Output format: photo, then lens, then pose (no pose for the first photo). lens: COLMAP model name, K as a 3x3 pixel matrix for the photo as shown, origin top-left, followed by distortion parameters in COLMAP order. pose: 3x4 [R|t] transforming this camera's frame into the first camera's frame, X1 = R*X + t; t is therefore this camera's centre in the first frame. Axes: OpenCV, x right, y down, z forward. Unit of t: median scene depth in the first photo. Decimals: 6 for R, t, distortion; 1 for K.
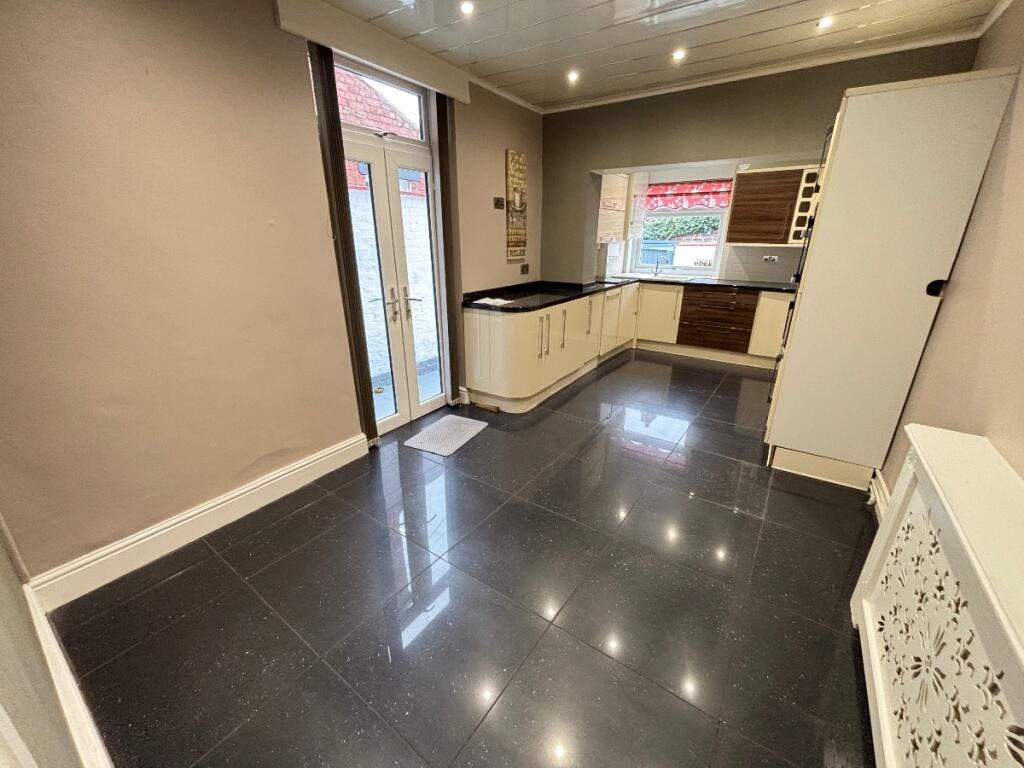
lens RADIAL K [[413.7, 0, 510.2], [0, 413.7, 383.6], [0, 0, 1]] dist [0.001951, 0.000032]
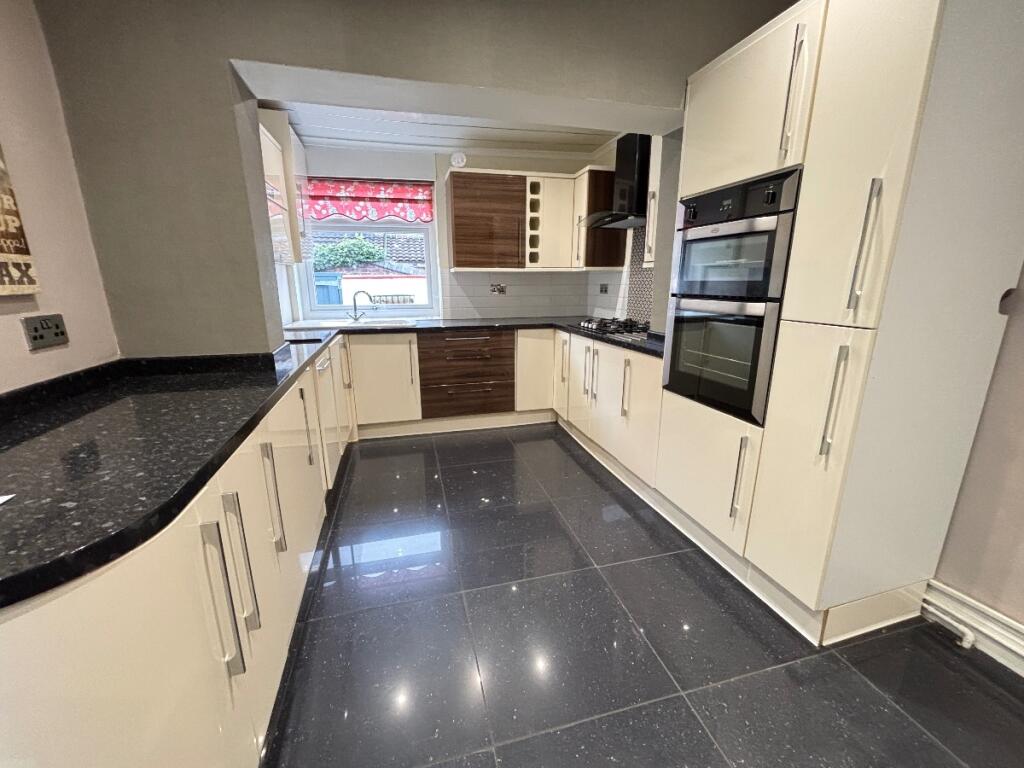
lens RADIAL K [[413.7, 0, 507.0], [0, 413.7, 387.6], [0, 0, 1]] dist [0.001951, 0.000032]
pose [[0.648097, -0.196176, 0.735856, 0.018292], [0.261897, 0.964731, 0.026530, -0.132204], [-0.715108, 0.175524, 0.676618, 0.471818]]
